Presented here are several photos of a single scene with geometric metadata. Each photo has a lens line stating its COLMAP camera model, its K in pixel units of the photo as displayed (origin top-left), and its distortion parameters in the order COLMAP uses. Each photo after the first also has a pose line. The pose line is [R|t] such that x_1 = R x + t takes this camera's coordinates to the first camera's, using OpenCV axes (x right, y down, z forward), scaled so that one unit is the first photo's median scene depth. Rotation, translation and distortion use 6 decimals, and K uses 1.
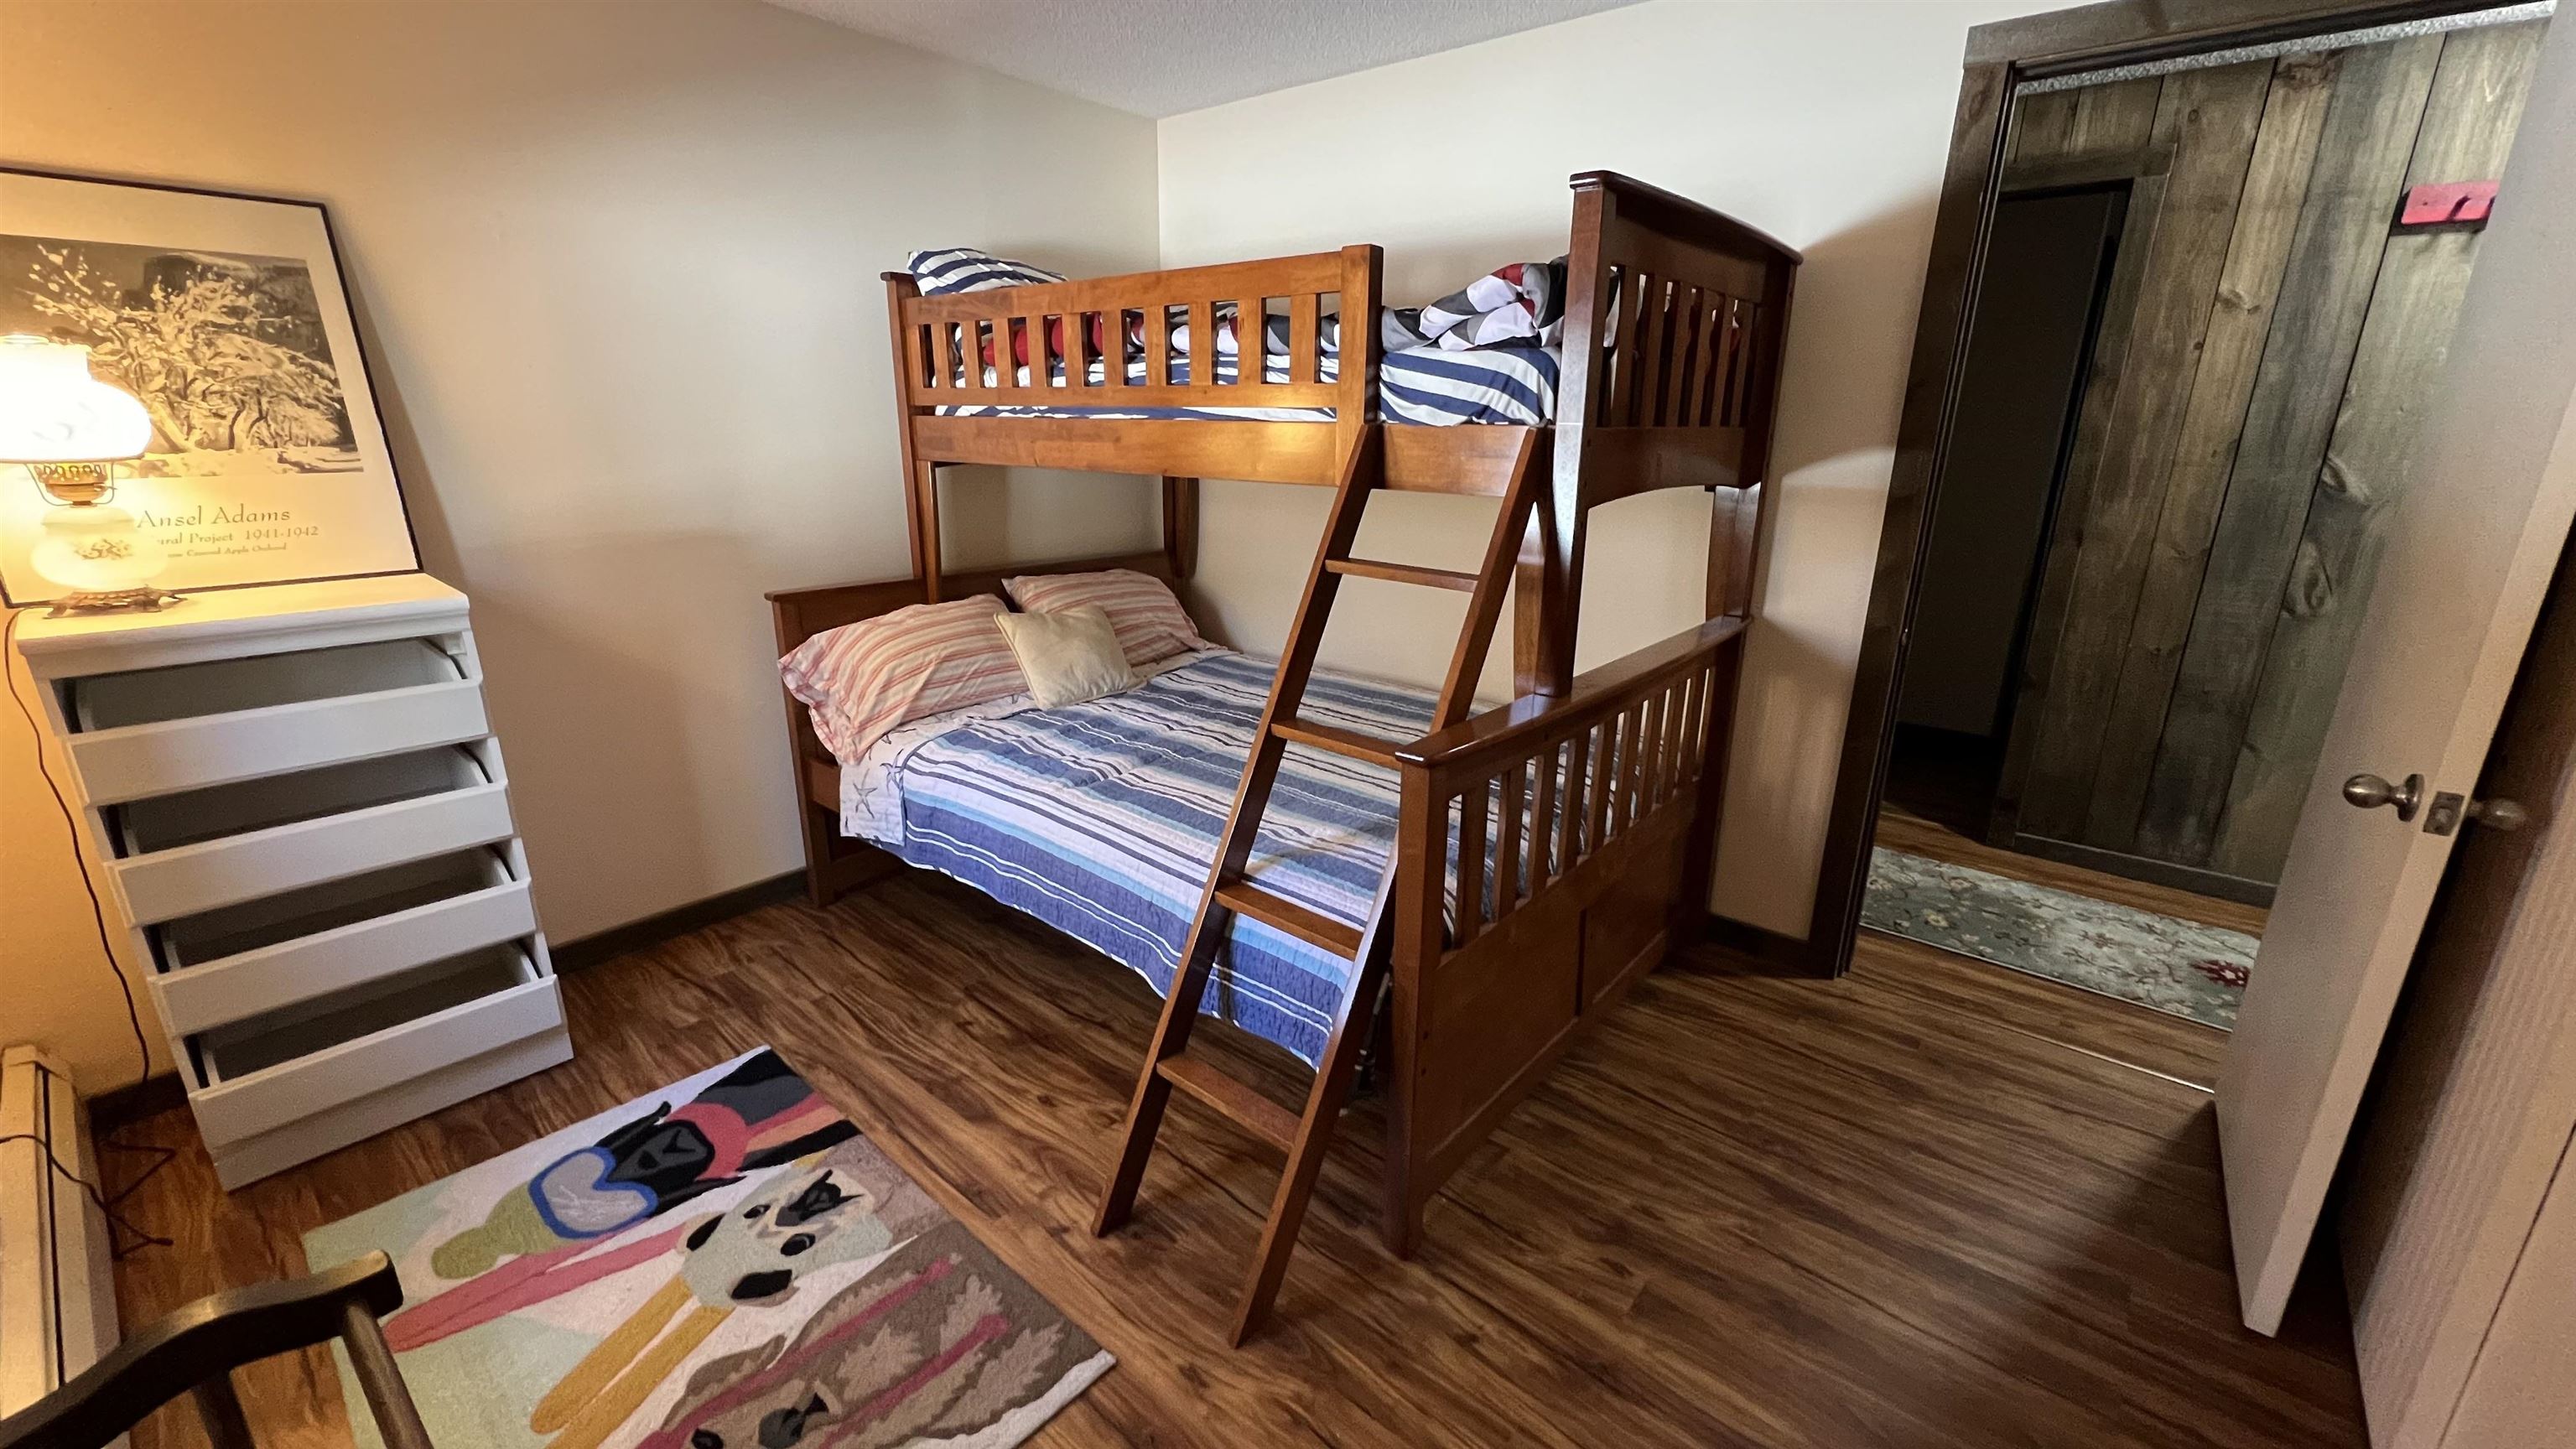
lens RADIAL K [[1029.8, 0, 1291.4], [0, 1029.8, 728.8], [0, 0, 1]] dist [0.001069, -0.000507]
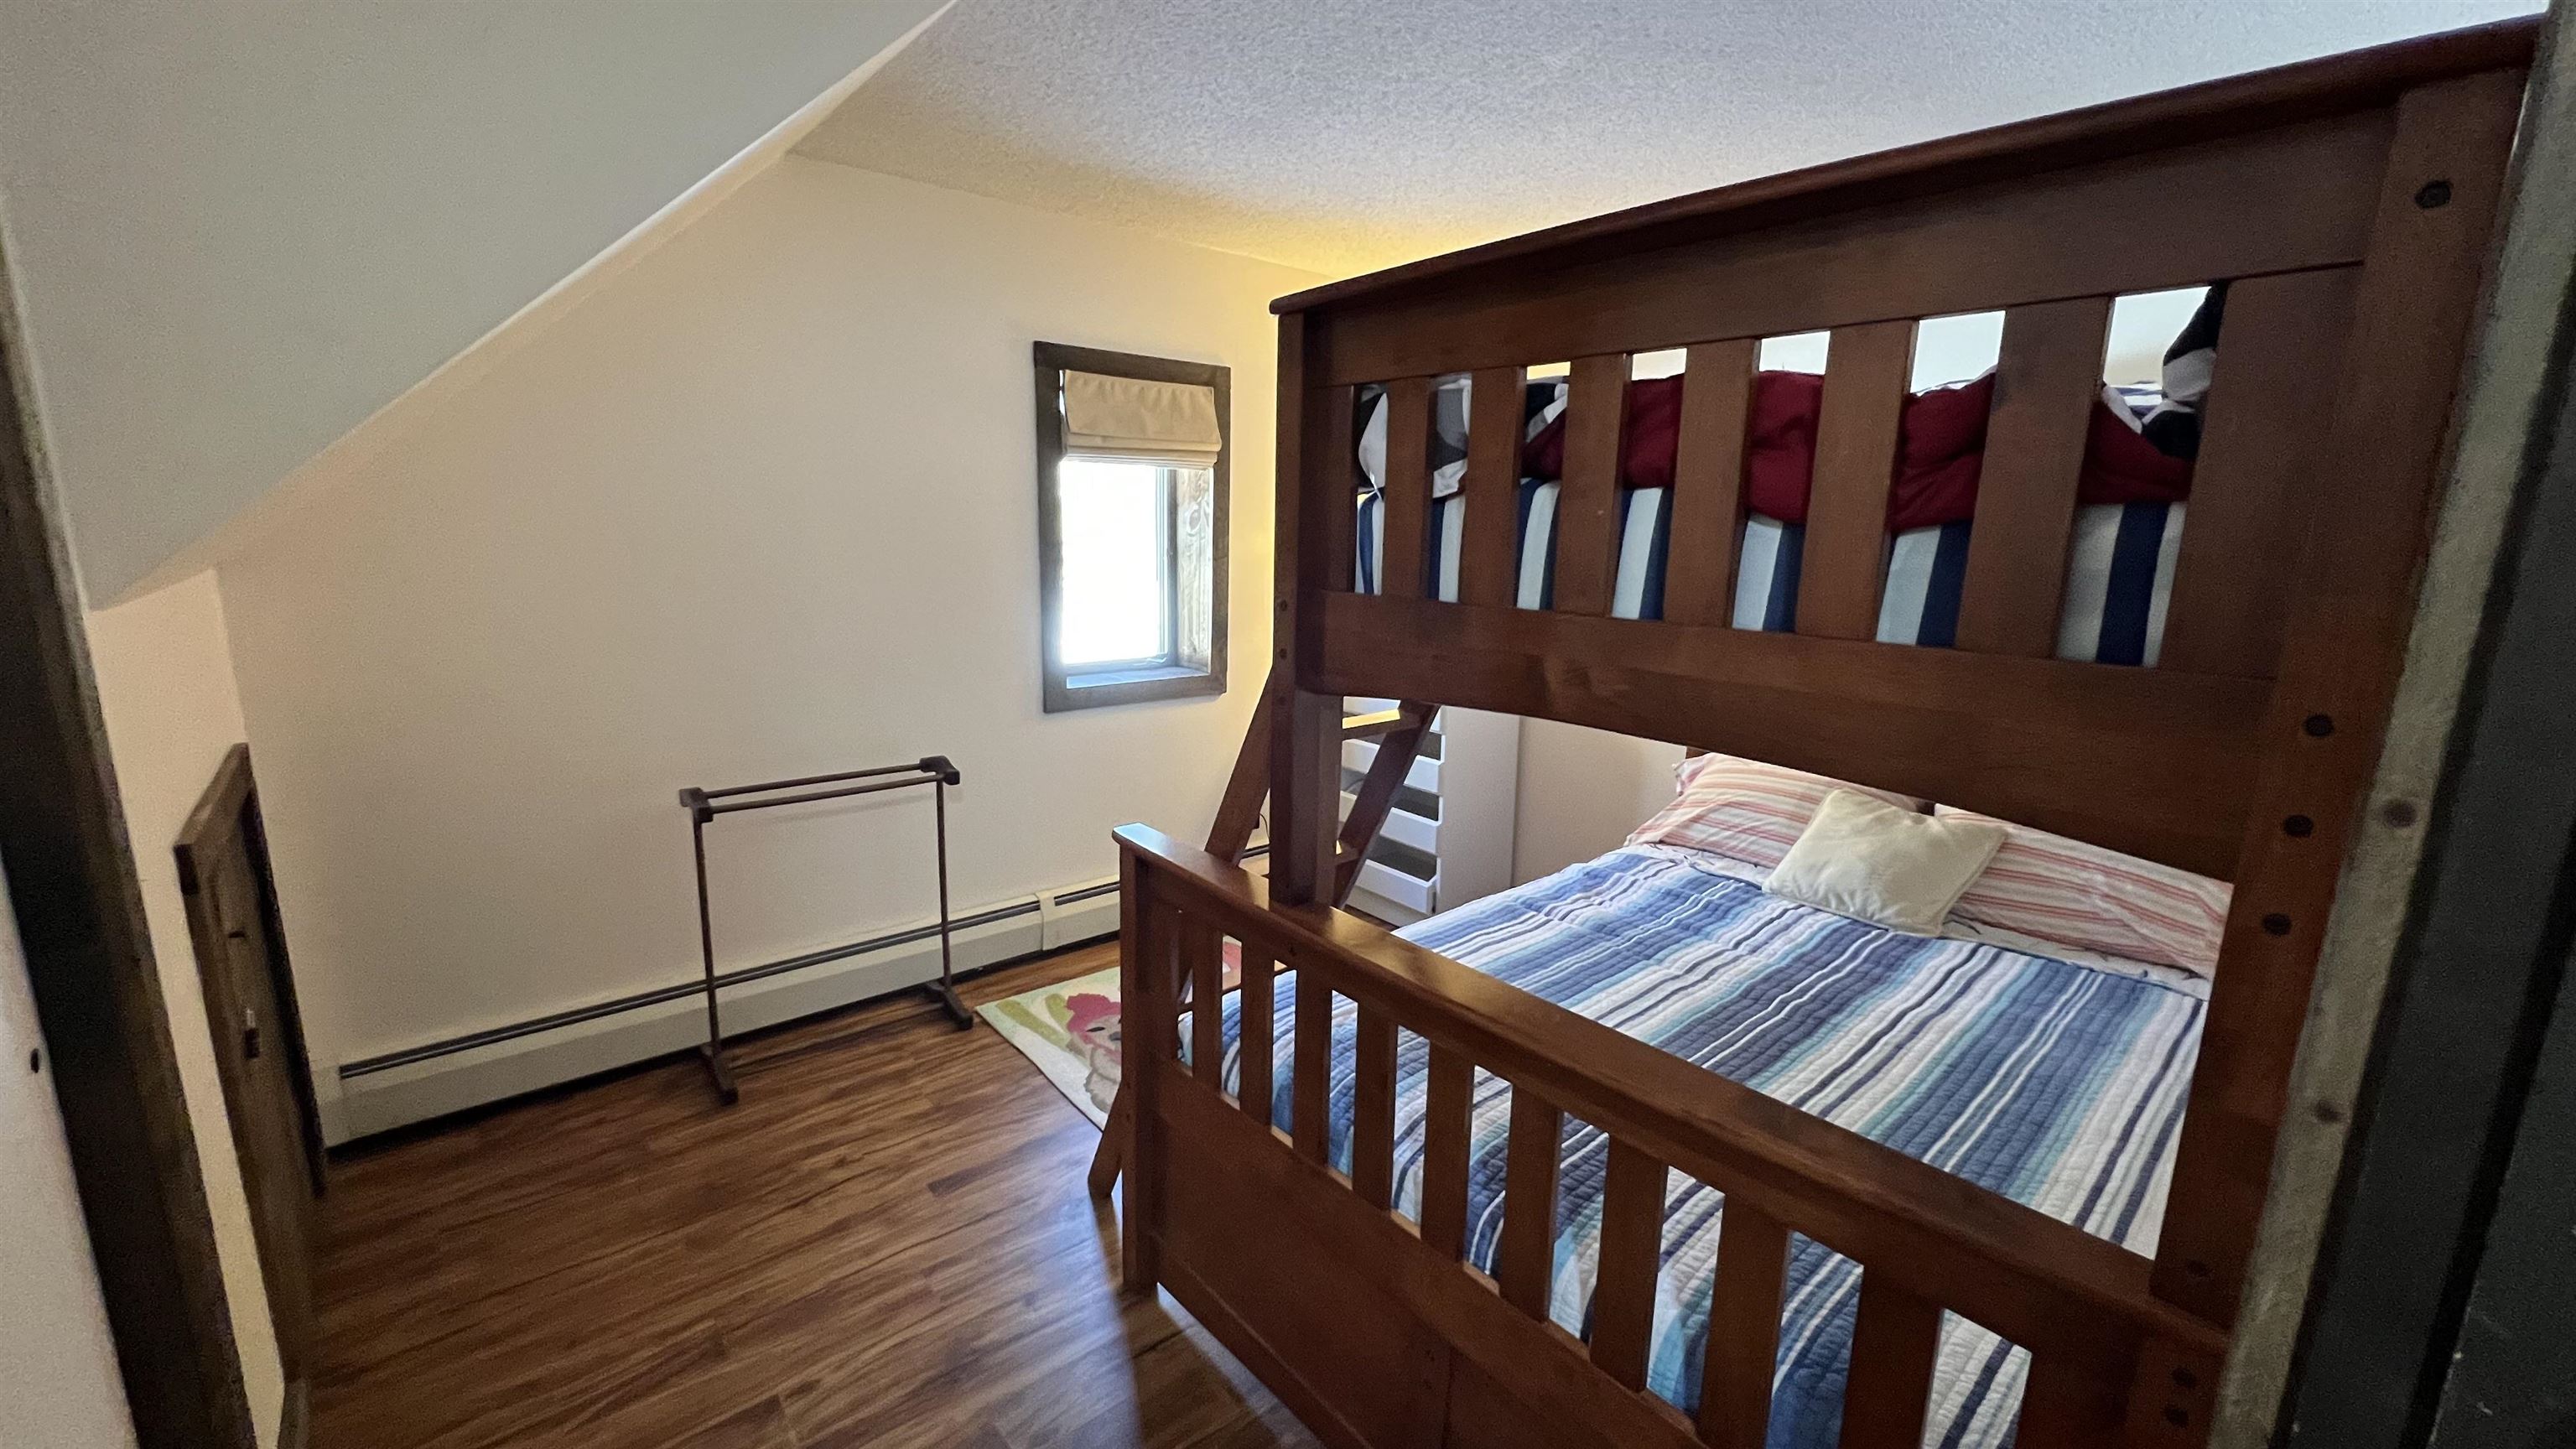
lens RADIAL K [[1029.8, 0, 1291.4], [0, 1029.8, 728.8], [0, 0, 1]] dist [0.001069, -0.000507]
pose [[-0.147328, 0.186515, -0.971343, 0.685961], [-0.311058, 0.923493, 0.224506, -0.229759], [0.938902, 0.335220, -0.078039, 0.669052]]
